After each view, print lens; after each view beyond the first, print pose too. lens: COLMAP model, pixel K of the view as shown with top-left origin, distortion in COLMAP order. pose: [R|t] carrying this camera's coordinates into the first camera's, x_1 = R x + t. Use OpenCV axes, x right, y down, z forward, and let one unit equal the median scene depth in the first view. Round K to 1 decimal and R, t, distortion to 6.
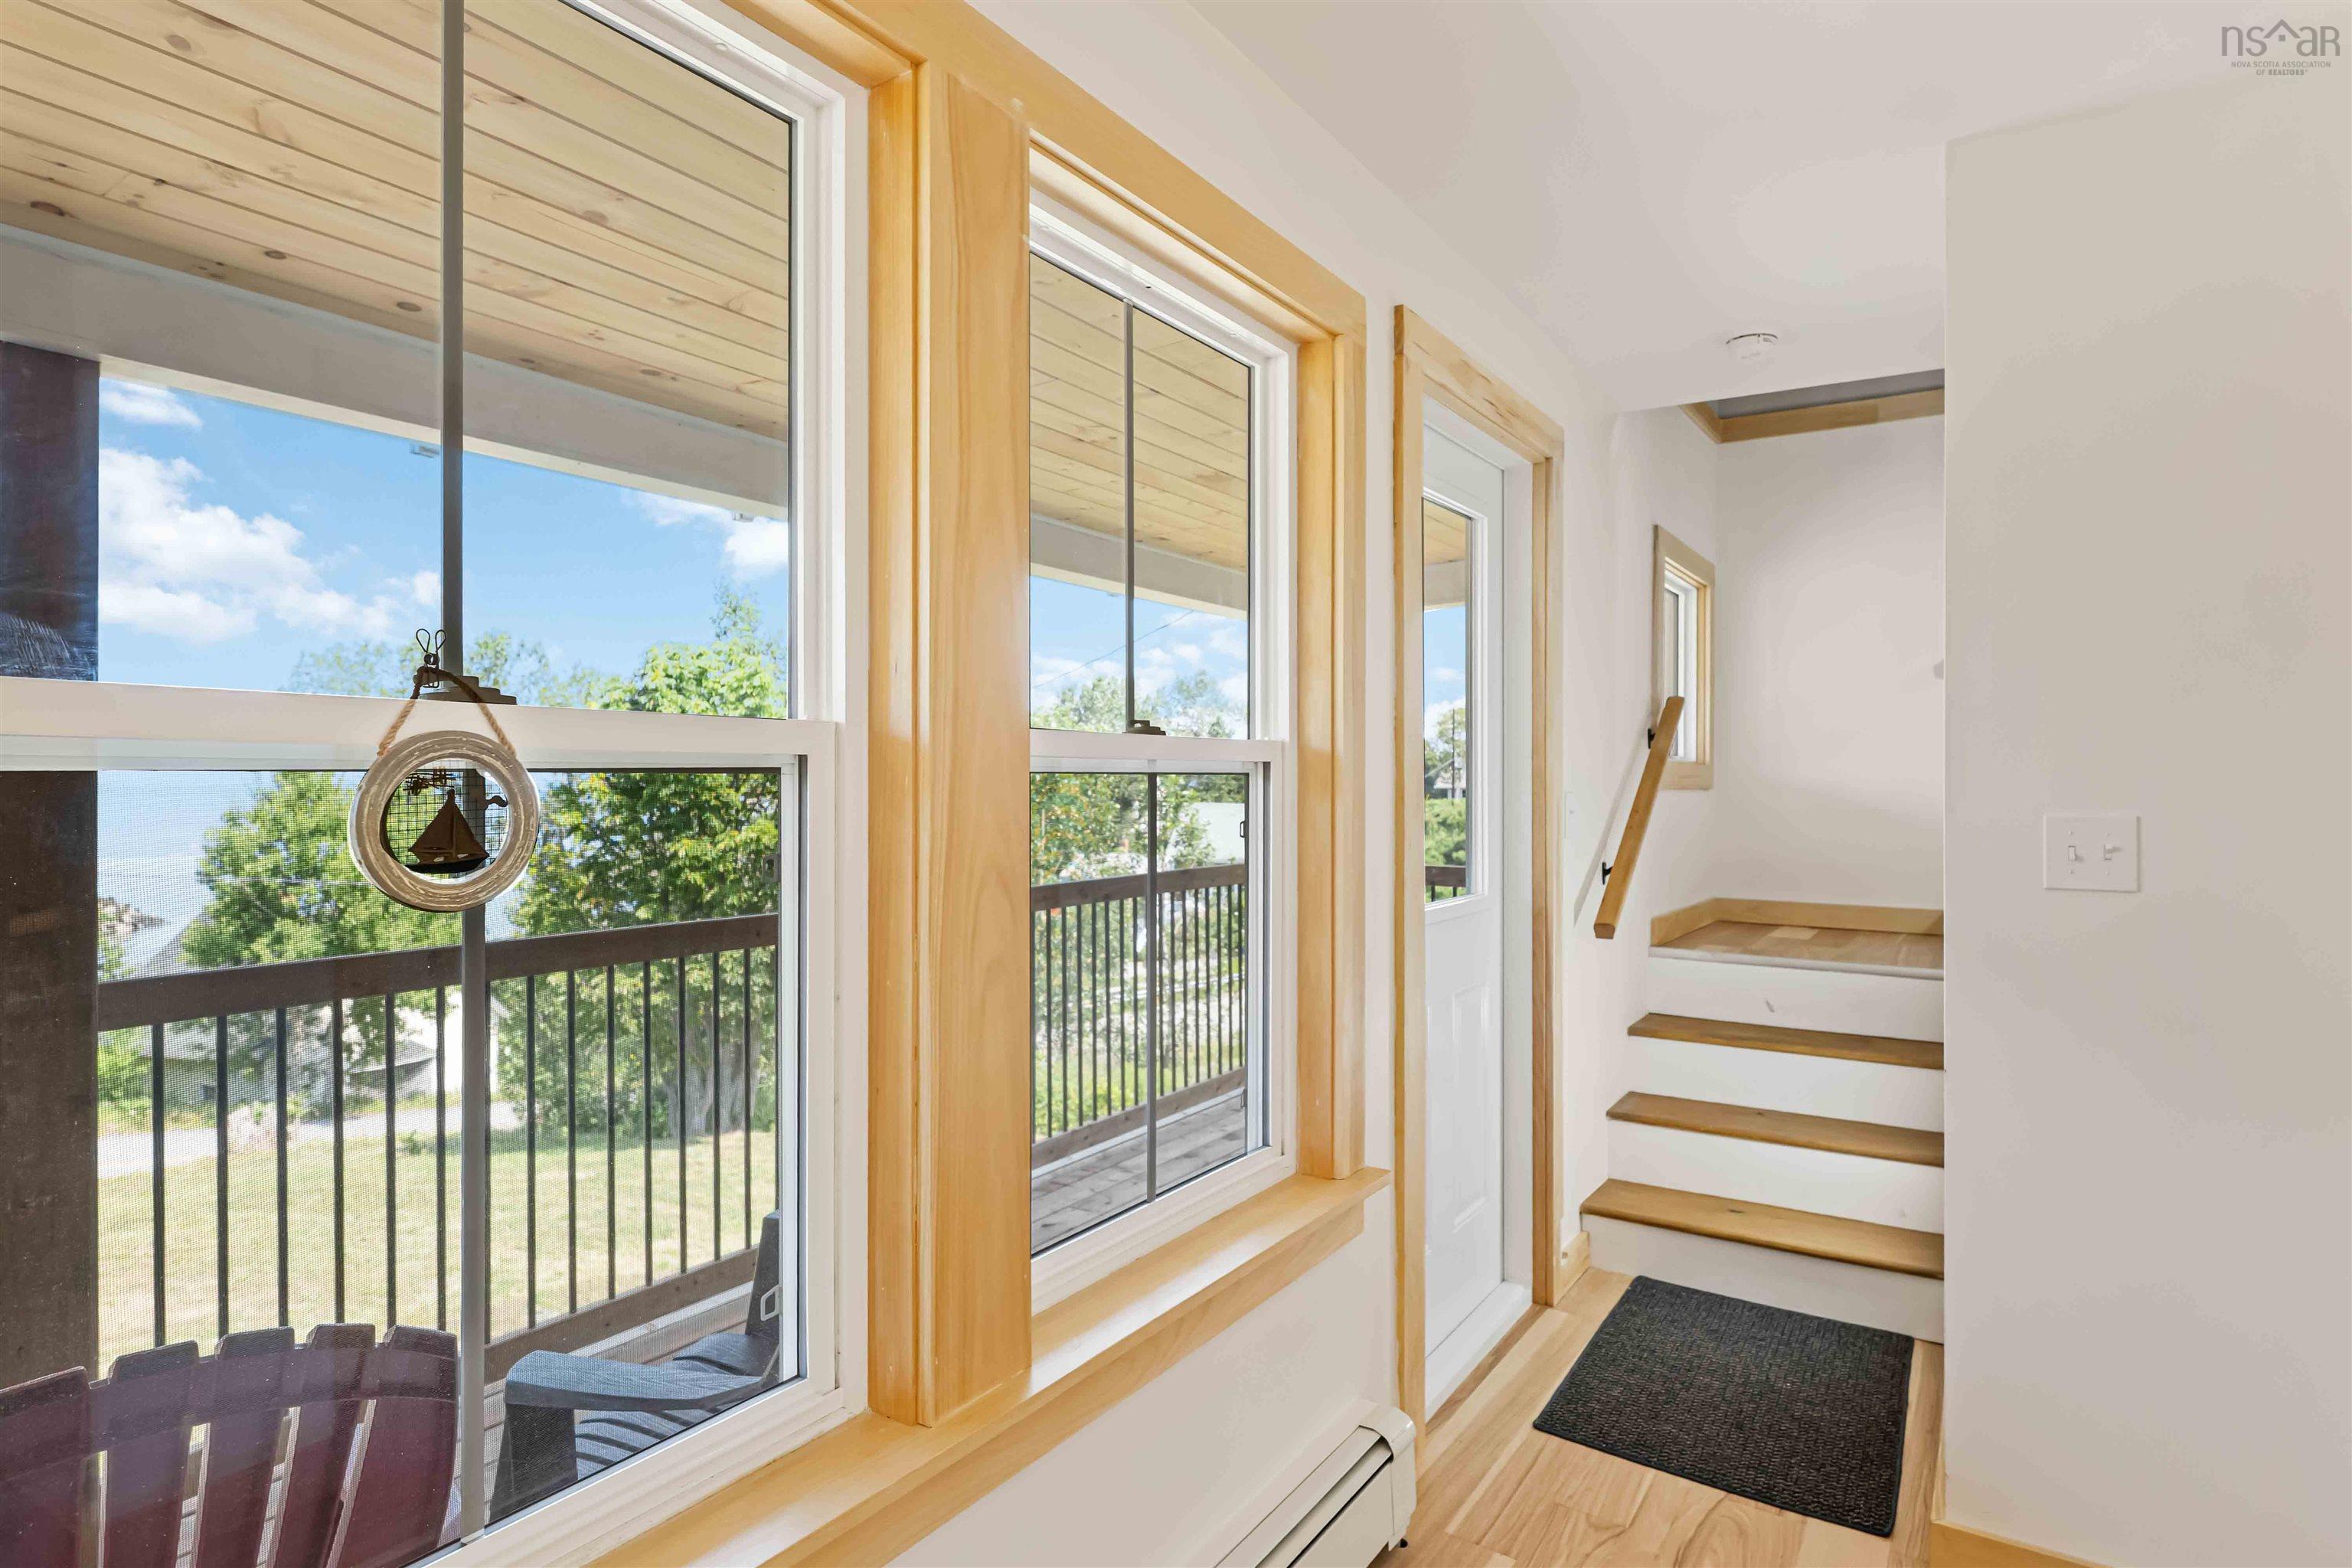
lens RADIAL K [[1298.2, 0, 1178.6], [0, 1298.2, 745.0], [0, 0, 1]] dist [0.001760, -0.000021]
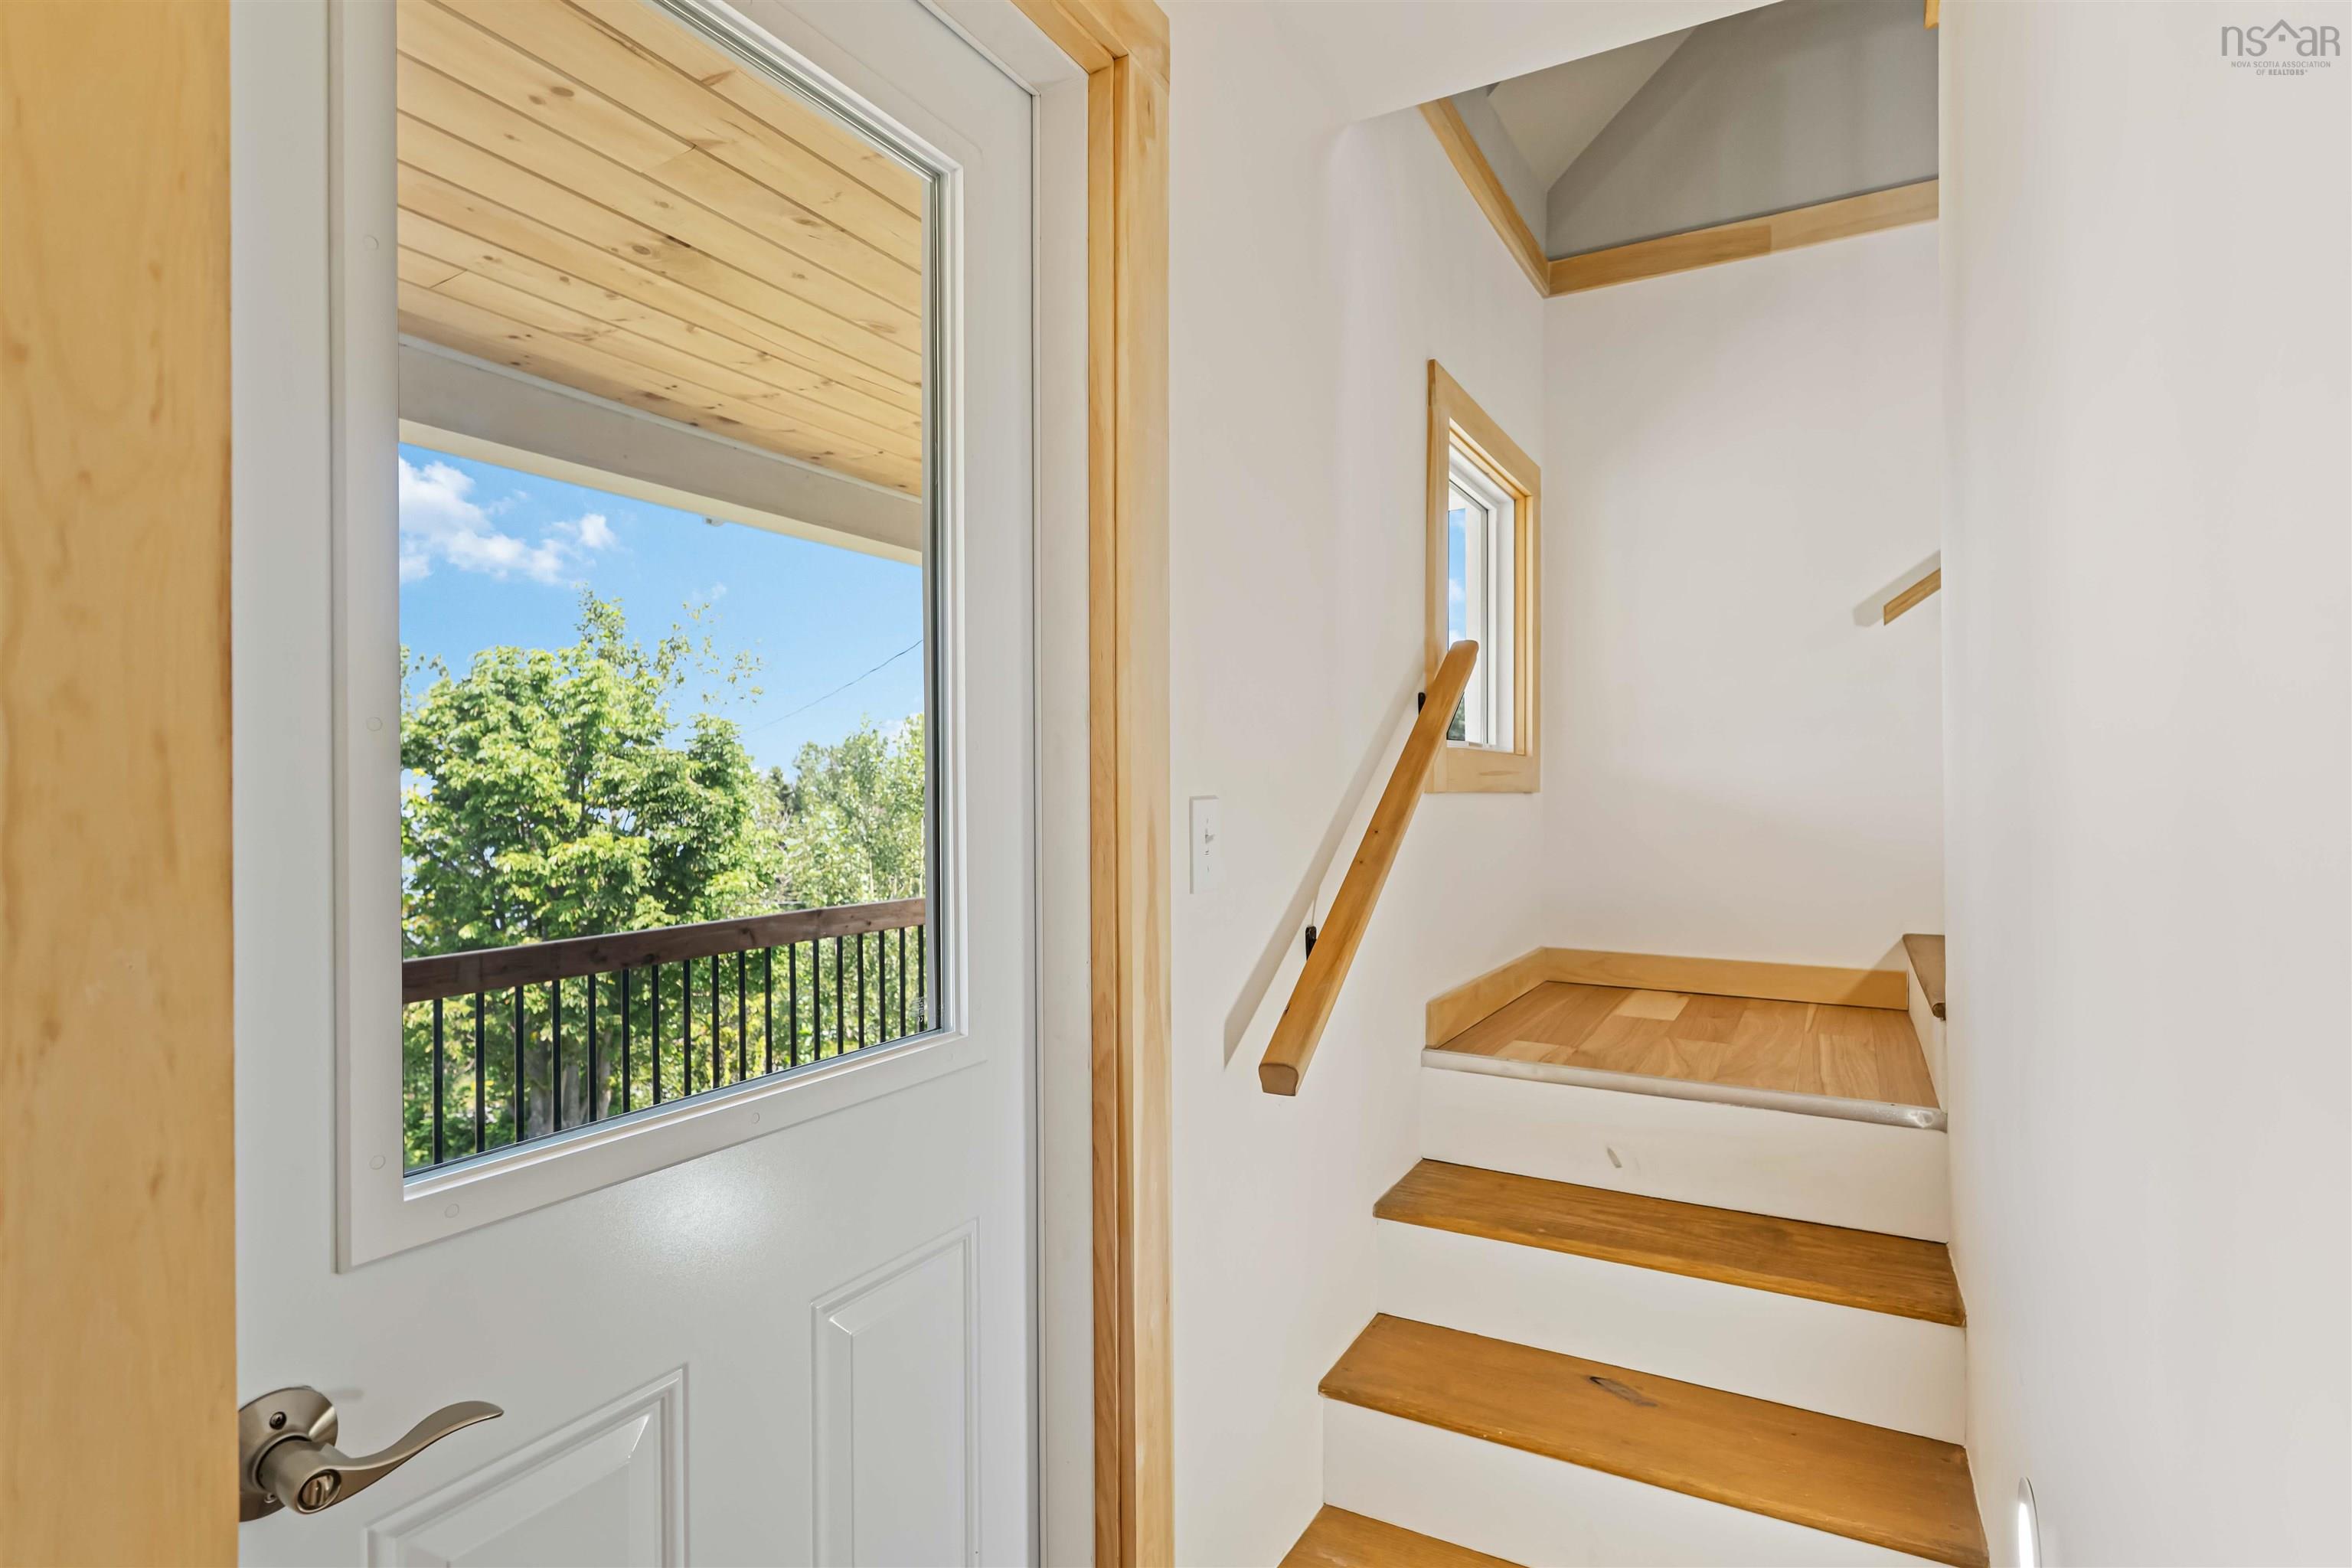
lens RADIAL K [[1175.0, 0, 1184.2], [0, 1175.0, 759.4], [0, 0, 1]] dist [-0.001810, -0.000158]
pose [[0.997997, -0.003912, 0.063141, 0.055120], [0.003793, 0.999991, 0.001993, 0.004339], [-0.063148, -0.001750, 0.998003, 0.116334]]
